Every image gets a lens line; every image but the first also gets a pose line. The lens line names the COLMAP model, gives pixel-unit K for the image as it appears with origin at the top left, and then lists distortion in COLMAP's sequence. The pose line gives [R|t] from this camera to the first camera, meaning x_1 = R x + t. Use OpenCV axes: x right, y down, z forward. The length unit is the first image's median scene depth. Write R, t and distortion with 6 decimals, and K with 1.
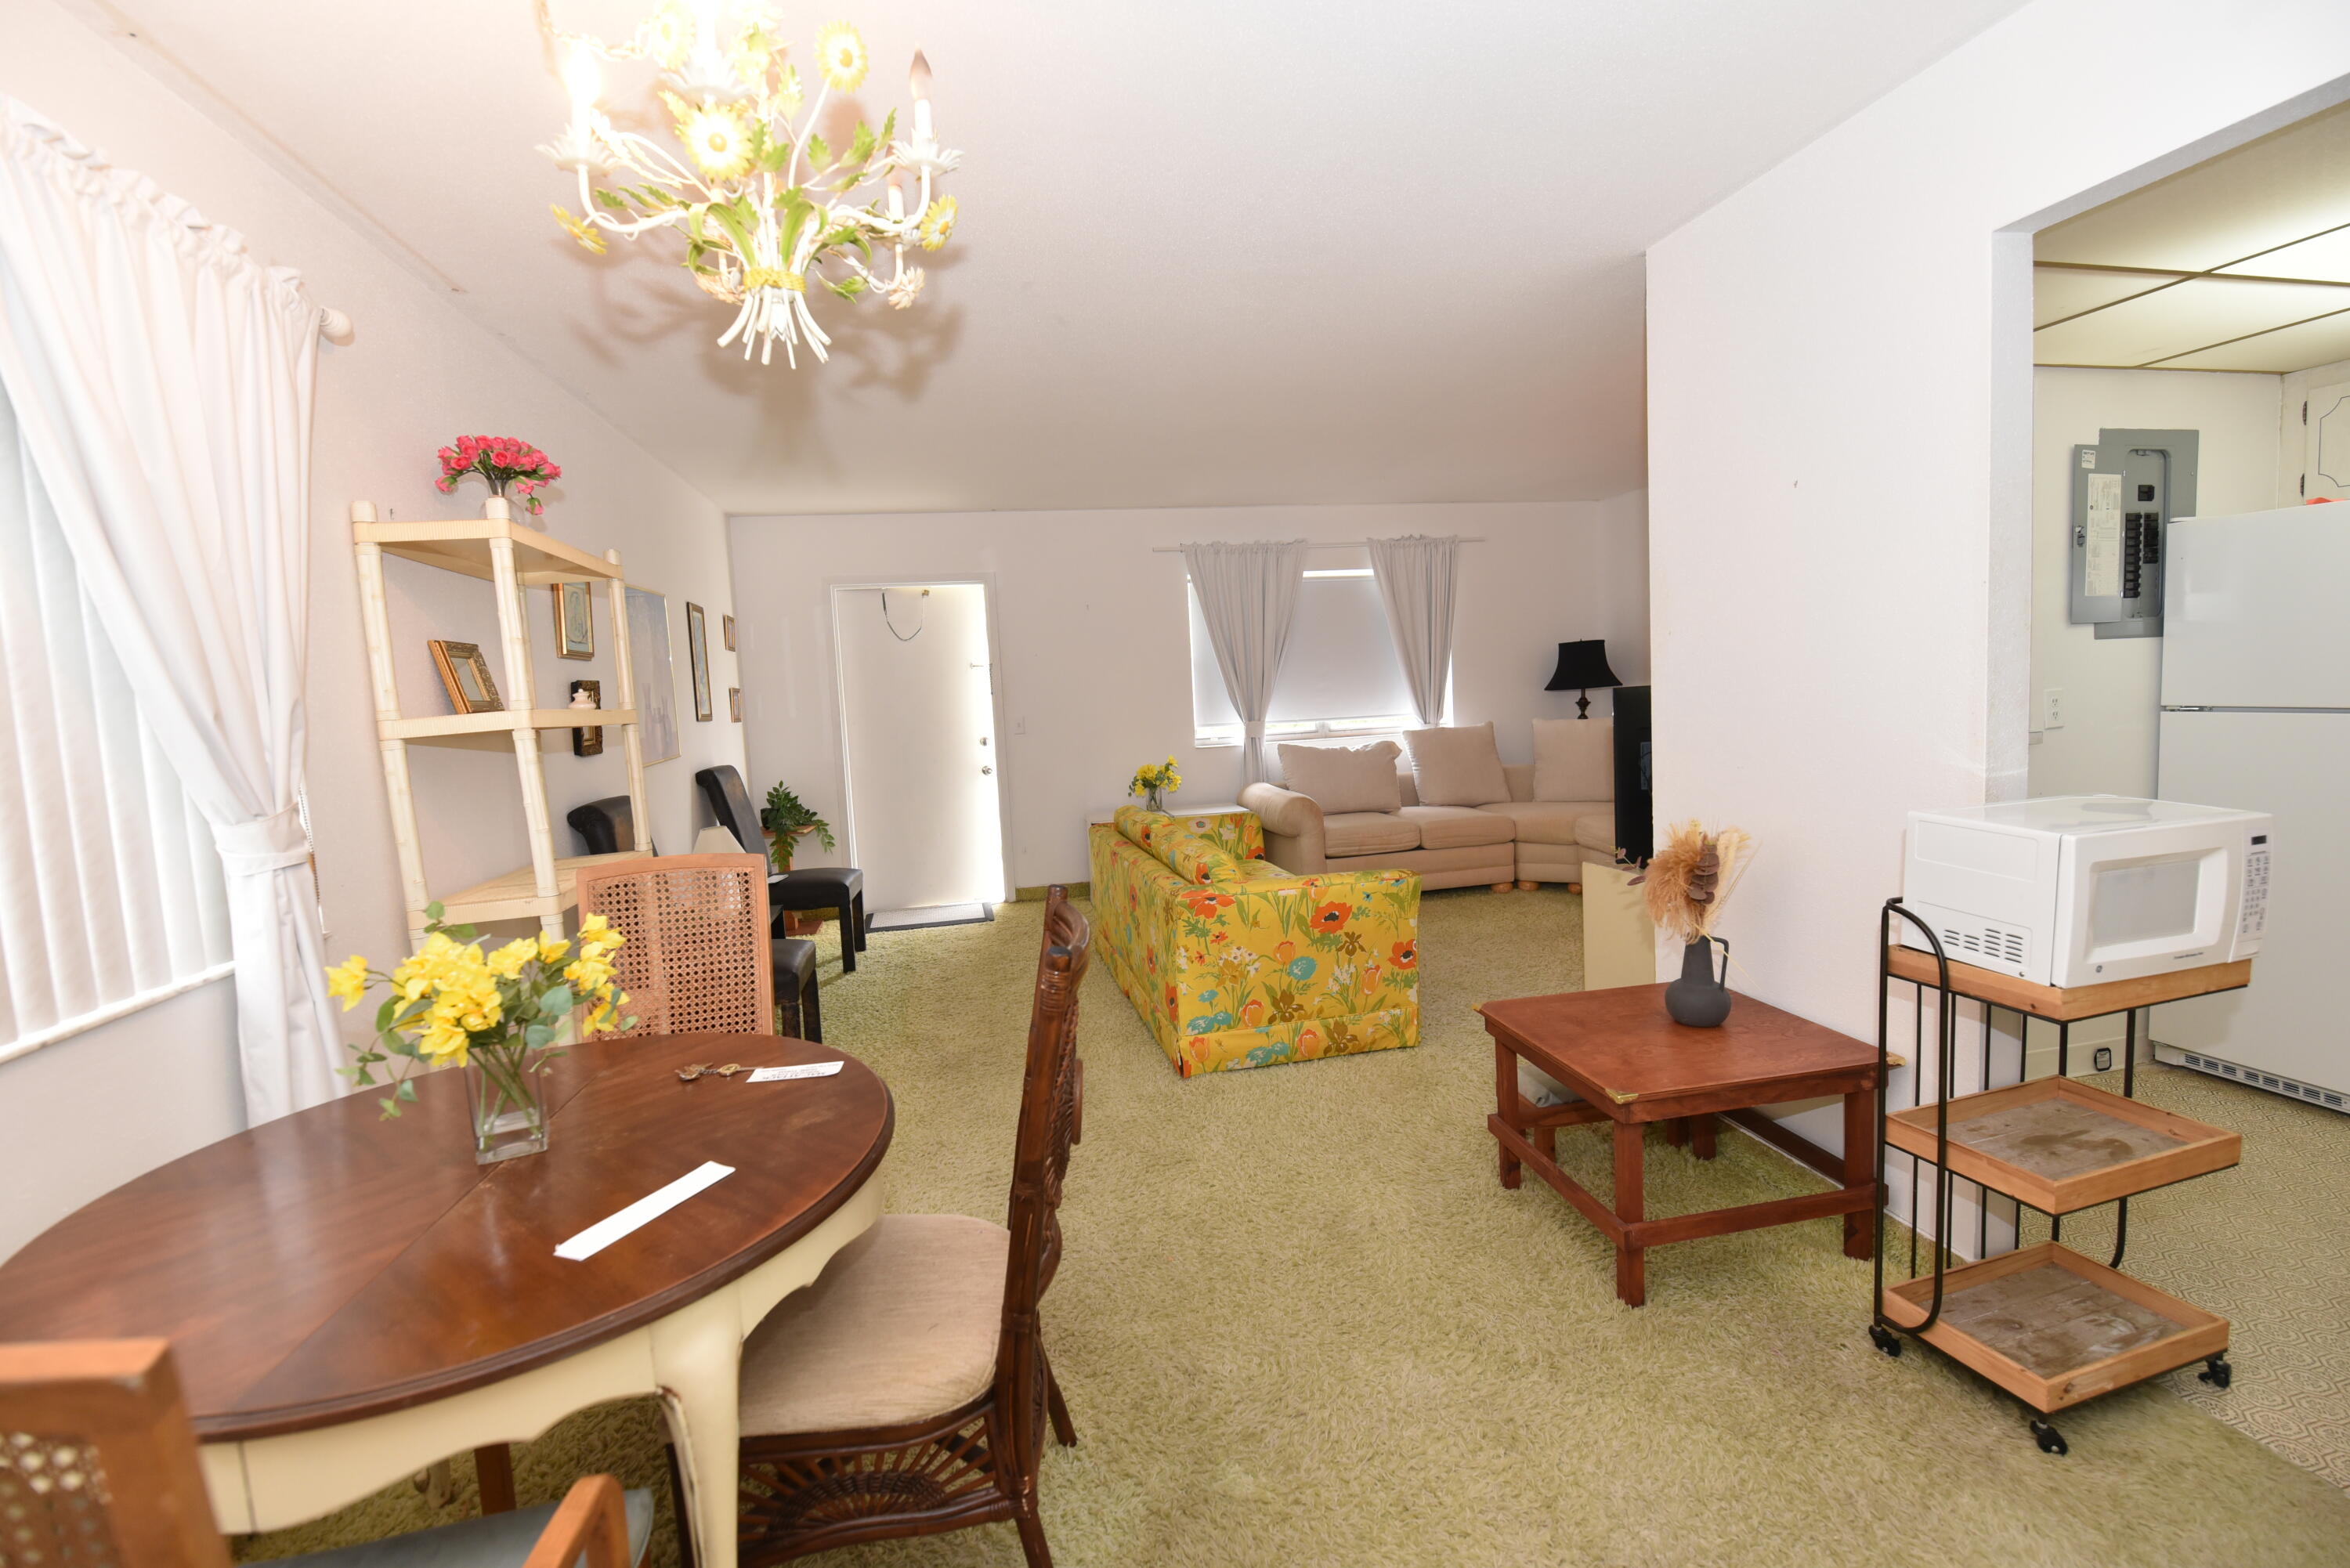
lens RADIAL K [[1036.6, 0, 1181.3], [0, 1036.6, 778.7], [0, 0, 1]] dist [-0.020988, -0.000498]
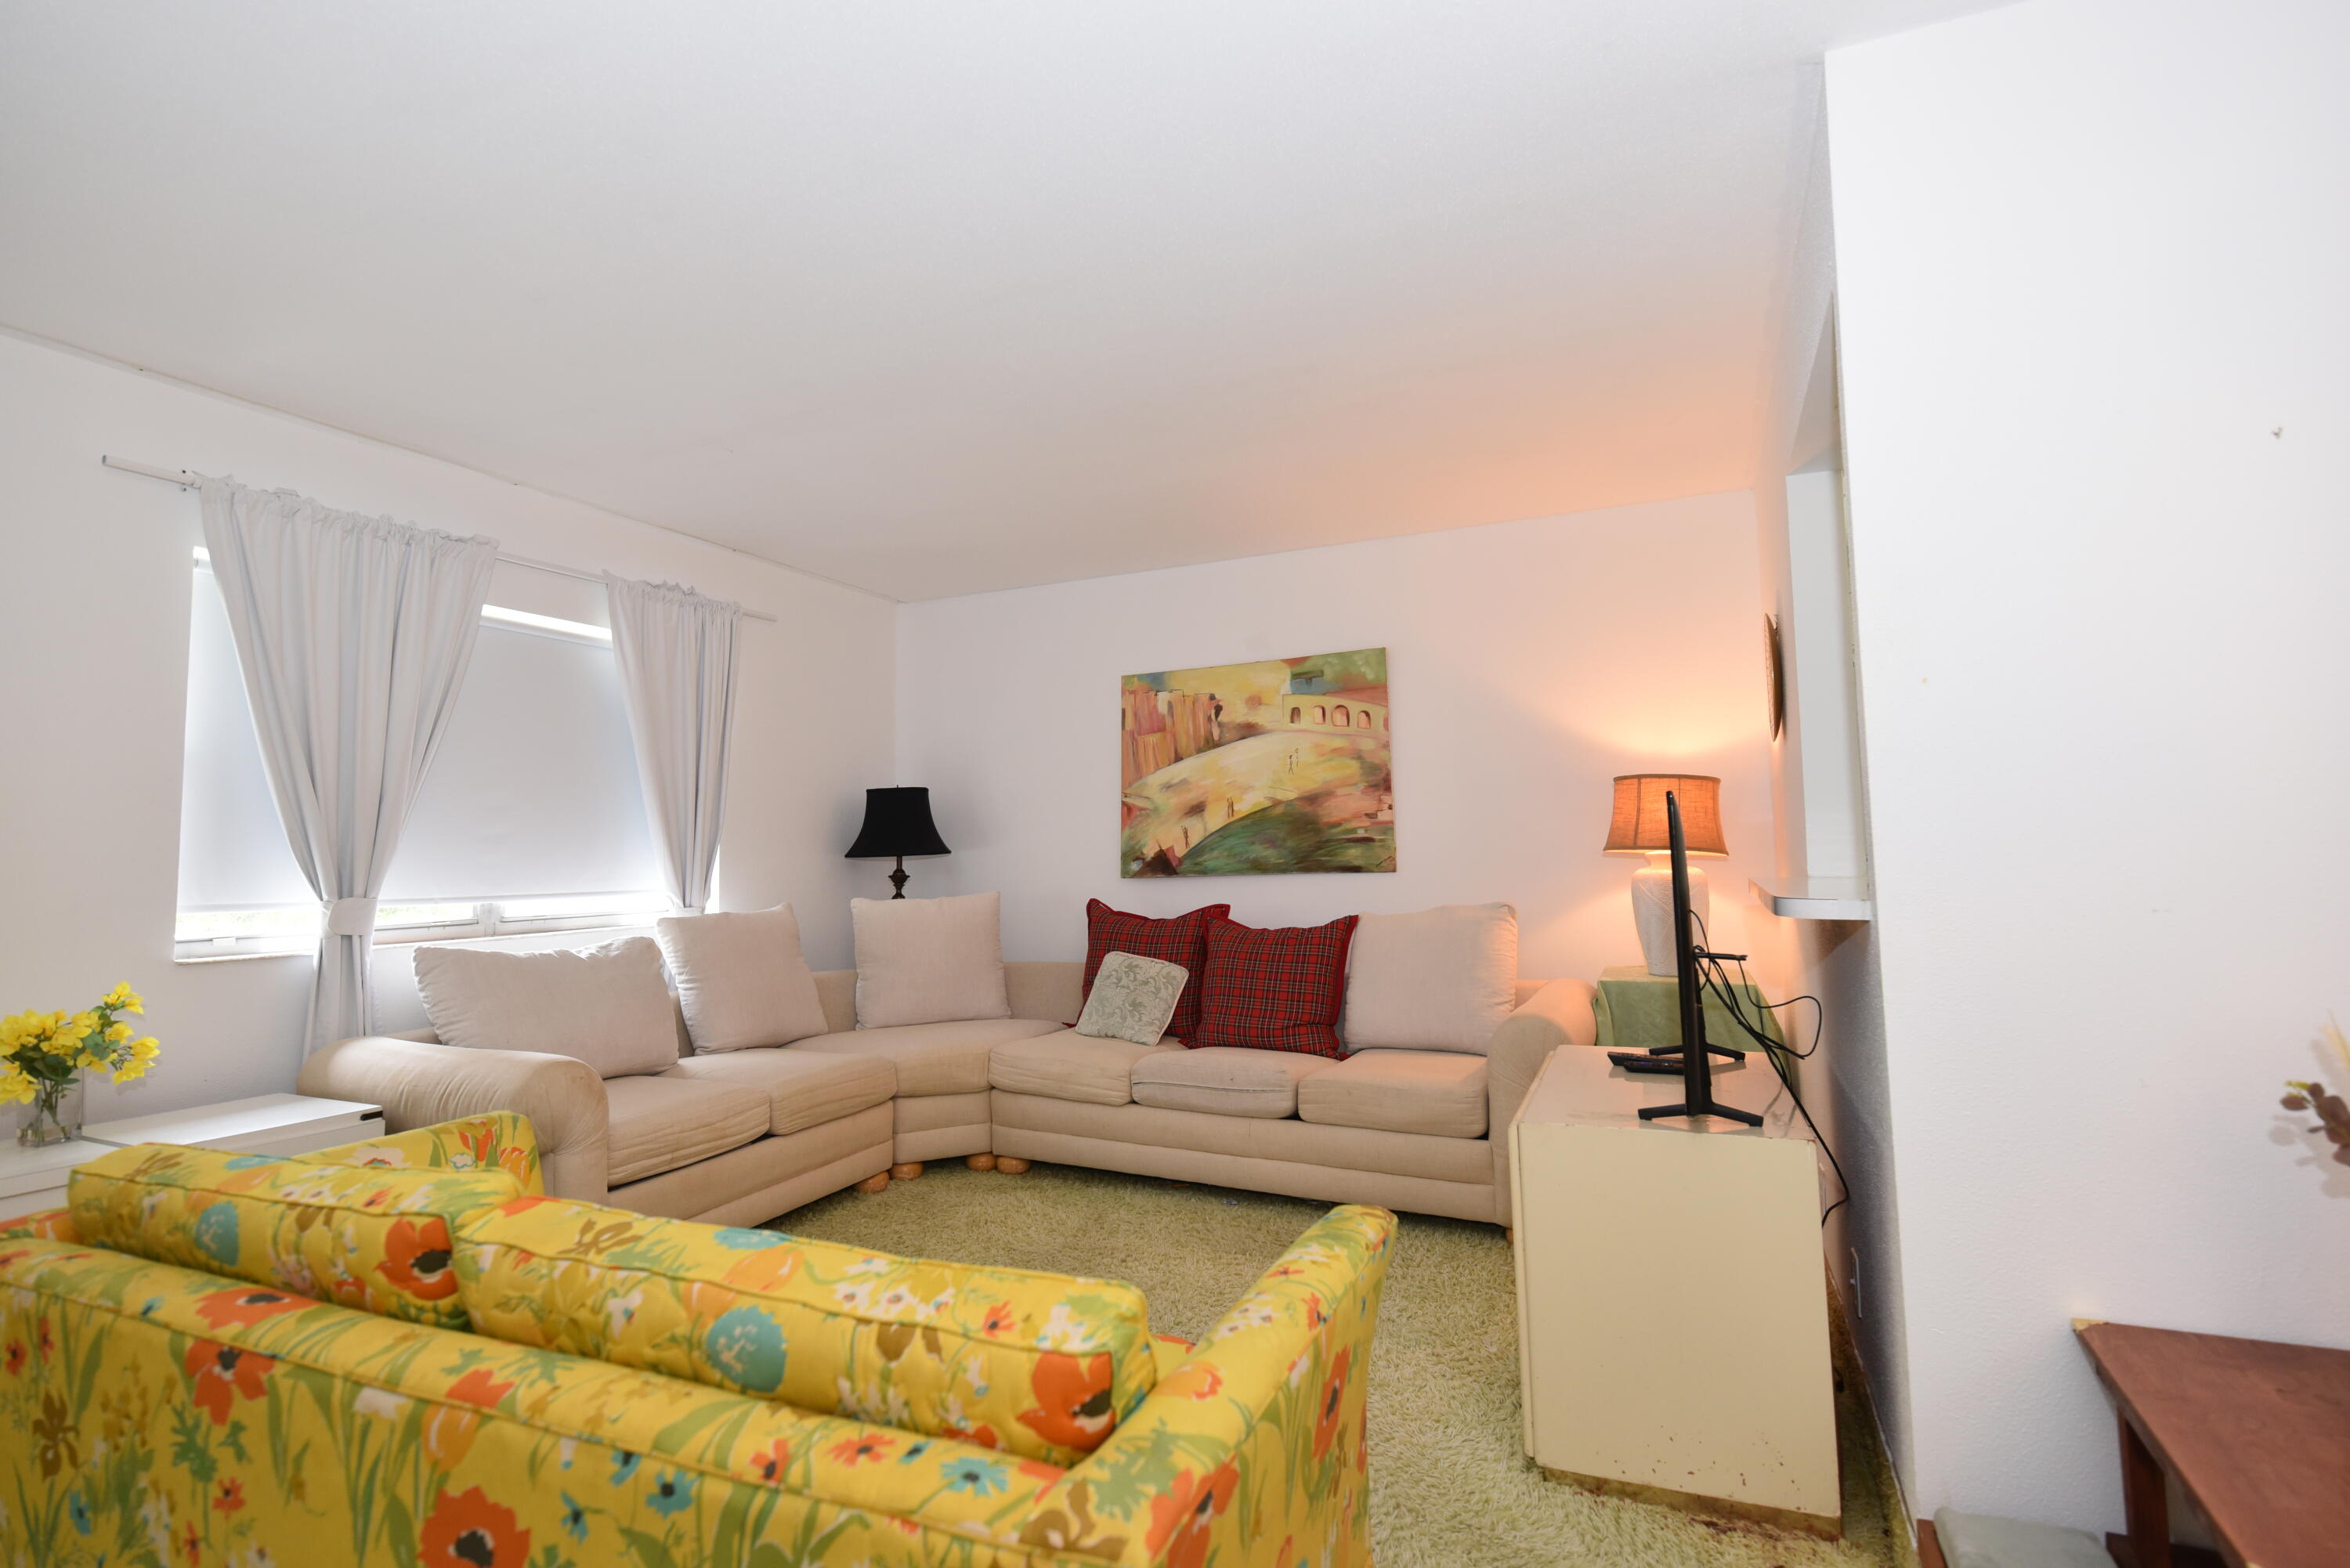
lens RADIAL K [[1134.3, 0, 1173.5], [0, 1134.3, 772.3], [0, 0, 1]] dist [-0.001216, -0.000657]
pose [[0.598965, 0.097174, 0.794857, -0.110953], [0.059339, 0.984495, -0.165074, -0.006711], [-0.798574, 0.146040, 0.583911, 0.413952]]
